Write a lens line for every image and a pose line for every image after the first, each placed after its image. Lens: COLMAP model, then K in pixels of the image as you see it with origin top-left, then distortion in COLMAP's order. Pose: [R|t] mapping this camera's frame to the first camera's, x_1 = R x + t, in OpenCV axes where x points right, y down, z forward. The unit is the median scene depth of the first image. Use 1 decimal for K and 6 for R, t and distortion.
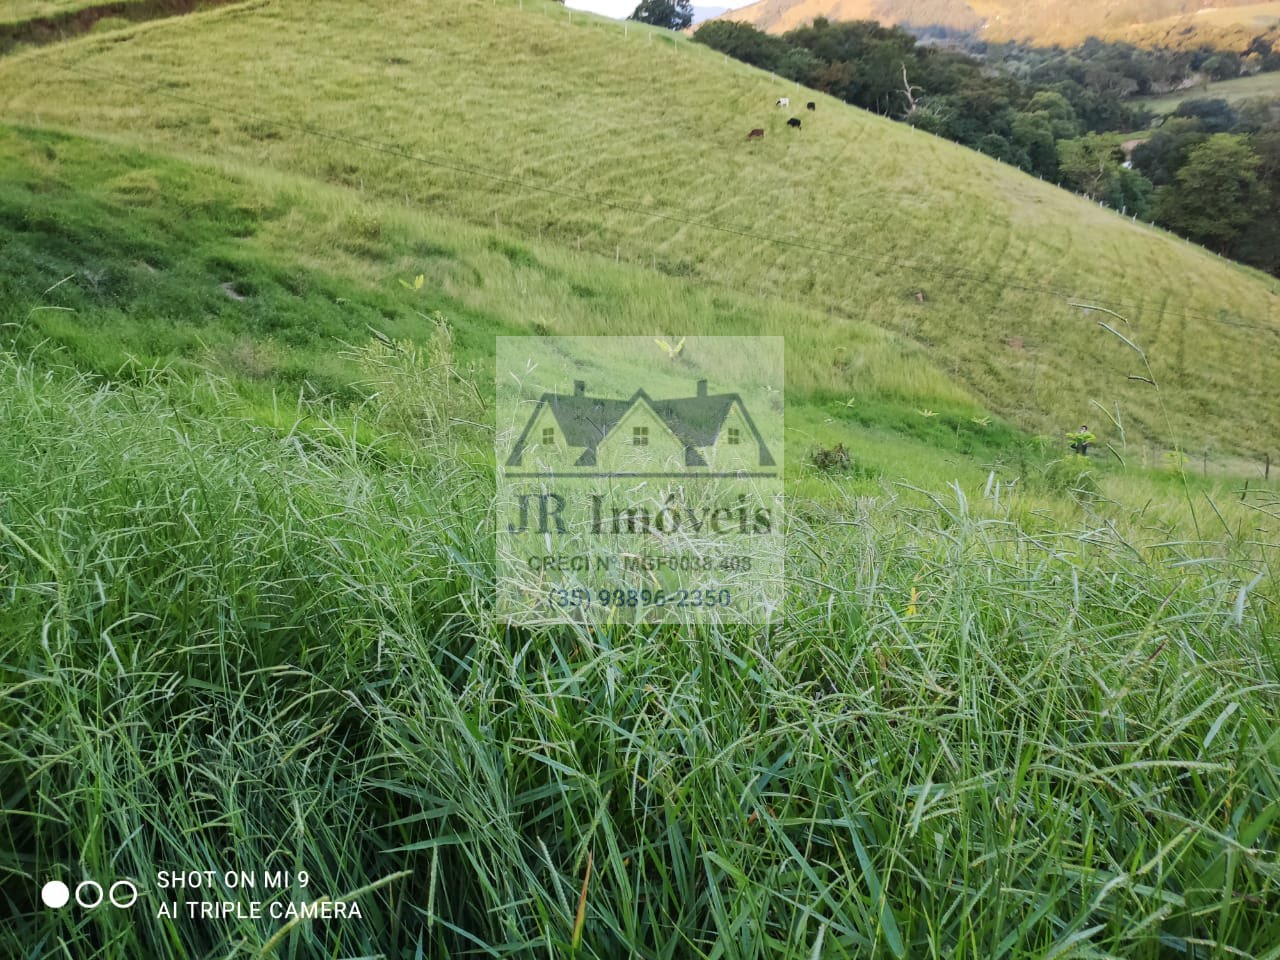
lens RADIAL K [[968.1, 0, 642.7], [0, 968.1, 485.3], [0, 0, 1]] dist [0.061110, -0.086675]
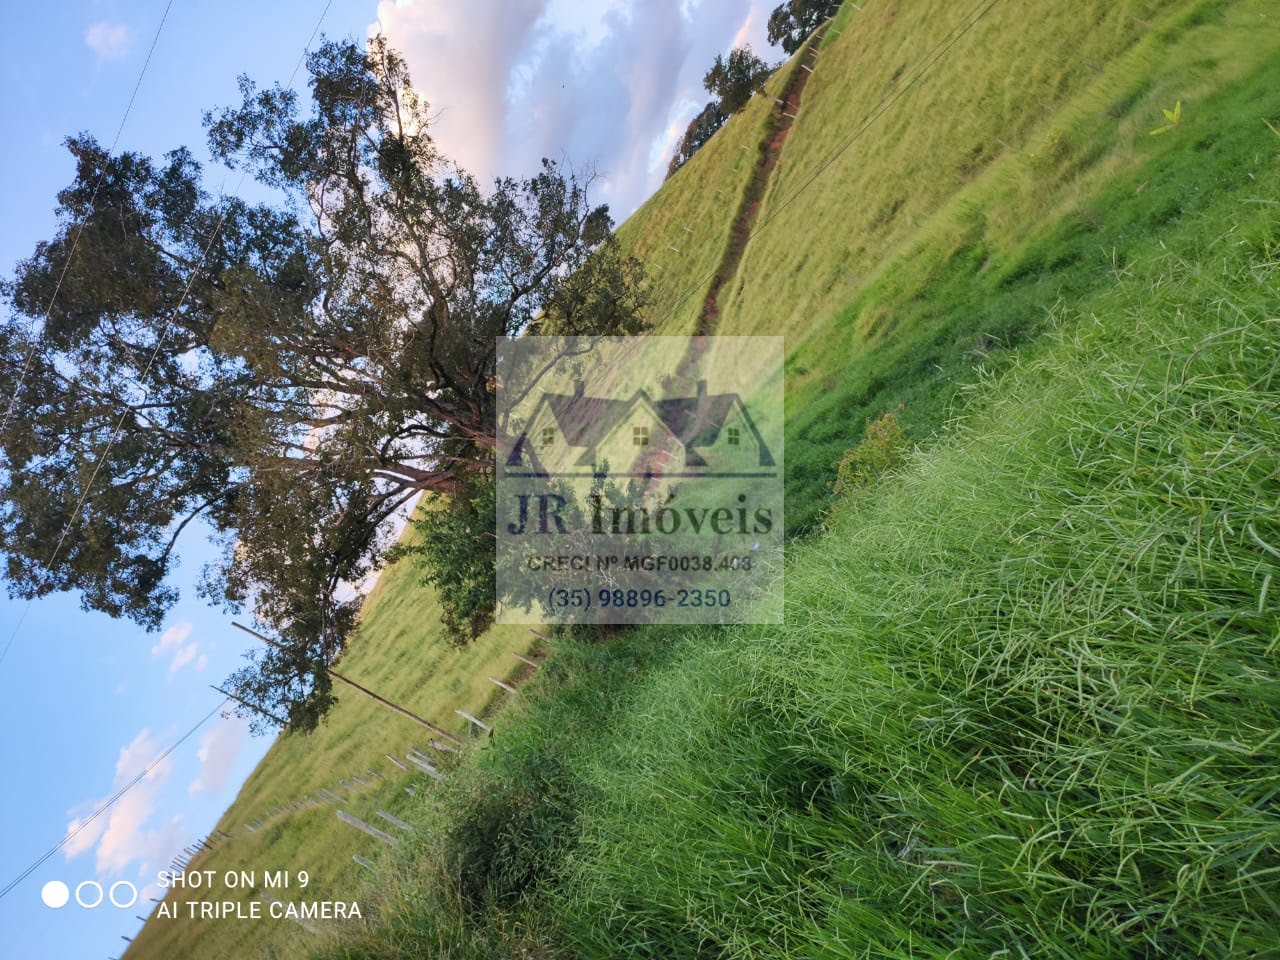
lens RADIAL K [[968.1, 0, 637.2], [0, 968.1, 479.9], [0, 0, 1]] dist [0.061110, -0.086675]
pose [[0.433779, -0.692552, -0.576374, -0.125276], [0.650573, 0.683311, -0.331422, -0.019774], [0.623370, -0.231209, 0.746962, 0.057623]]
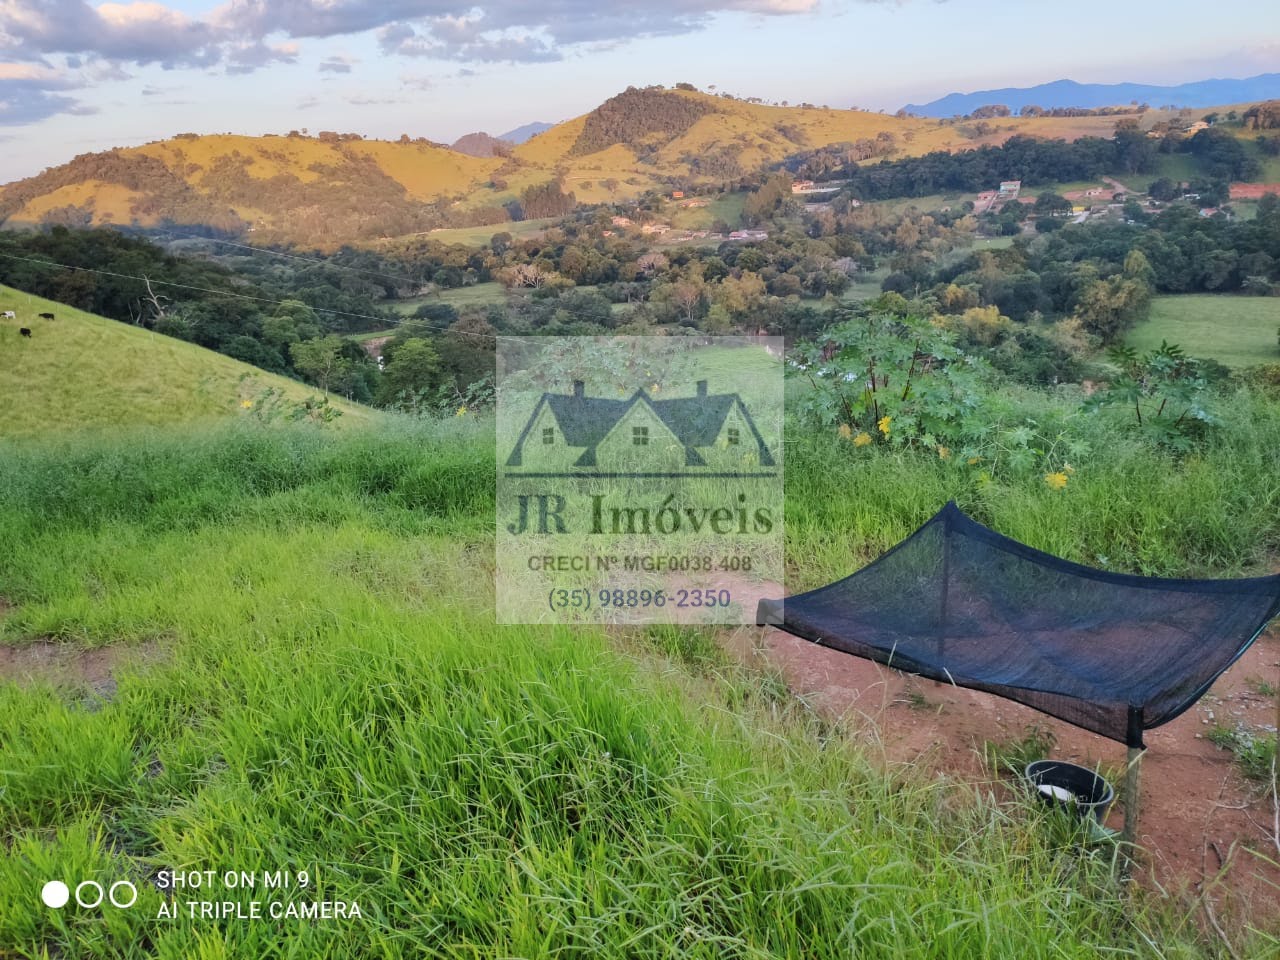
lens RADIAL K [[968.1, 0, 640.8], [0, 968.1, 496.8], [0, 0, 1]] dist [0.061110, -0.086675]
pose [[0.781169, -0.100809, 0.616127, -0.000819], [0.204650, 0.973698, -0.100156, 0.026645], [-0.589824, 0.204329, 0.781253, -0.102495]]
